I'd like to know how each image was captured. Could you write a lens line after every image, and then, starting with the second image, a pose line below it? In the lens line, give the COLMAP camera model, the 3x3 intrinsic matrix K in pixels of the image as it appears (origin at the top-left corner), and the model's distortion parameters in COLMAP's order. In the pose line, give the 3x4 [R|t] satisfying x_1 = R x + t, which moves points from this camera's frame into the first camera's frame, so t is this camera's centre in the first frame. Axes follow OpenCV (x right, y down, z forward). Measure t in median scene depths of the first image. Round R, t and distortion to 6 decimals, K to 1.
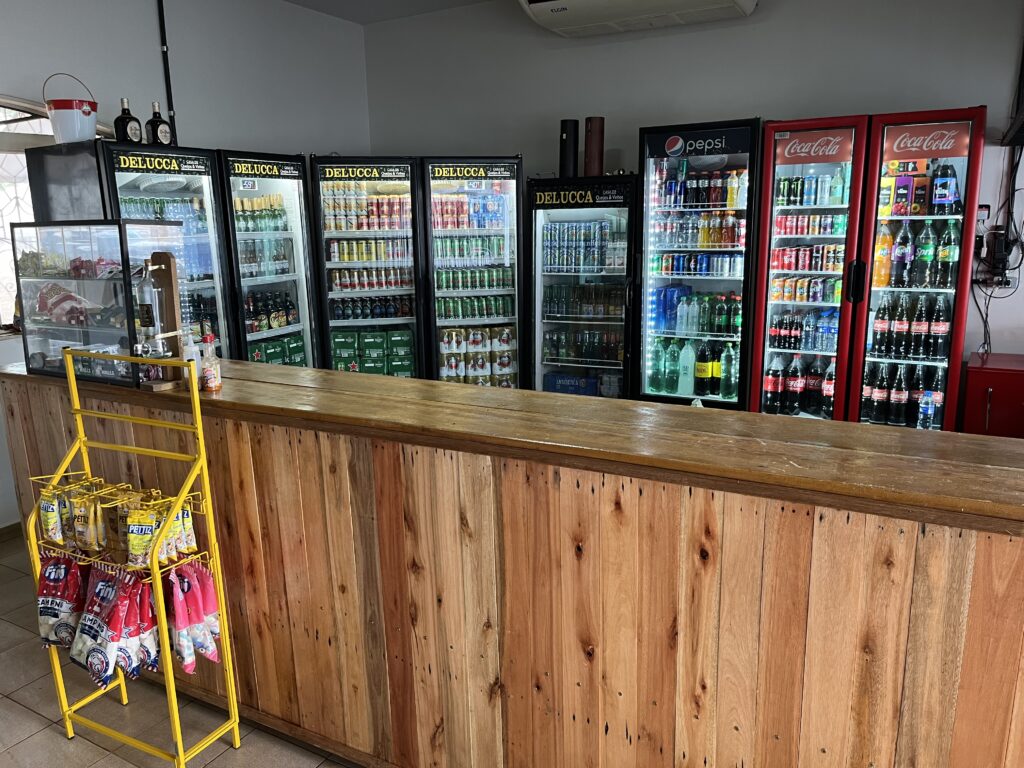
lens RADIAL K [[743.4, 0, 515.9], [0, 743.4, 388.9], [0, 0, 1]] dist [0.060997, -0.083534]
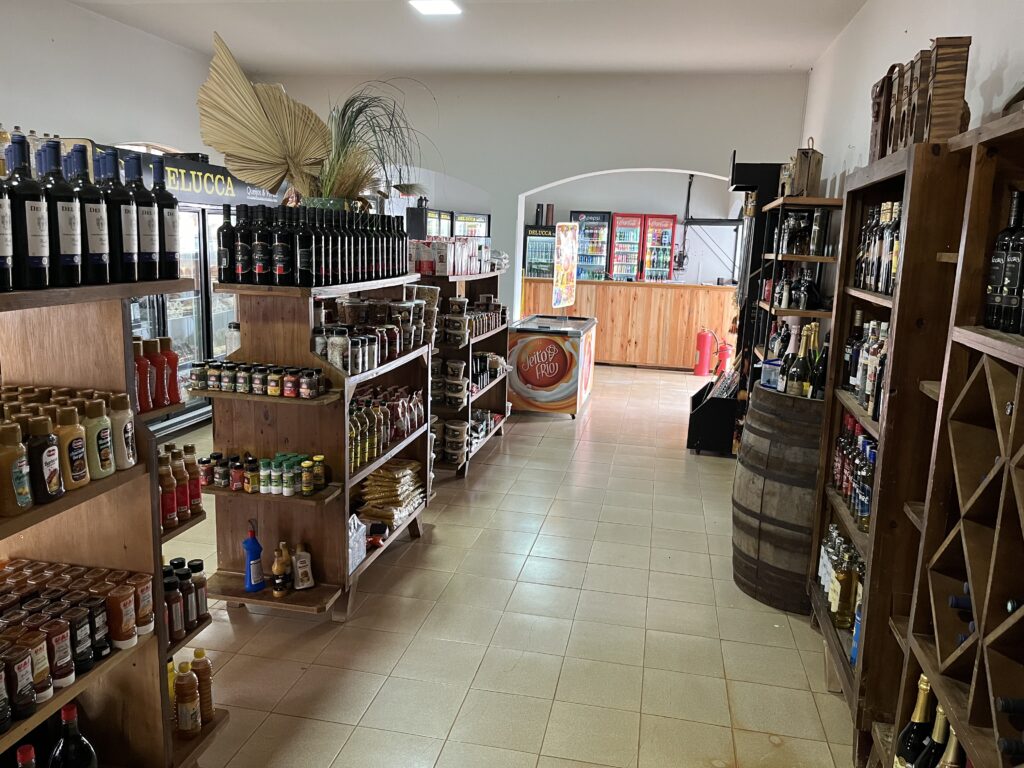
lens RADIAL K [[743.4, 0, 515.9], [0, 743.4, 388.9], [0, 0, 1]] dist [0.060997, -0.083534]
pose [[0.945917, -0.007439, 0.324323, -1.033328], [0.016453, 0.999551, -0.025061, 0.429172], [-0.323991, 0.029042, 0.945614, -1.723408]]
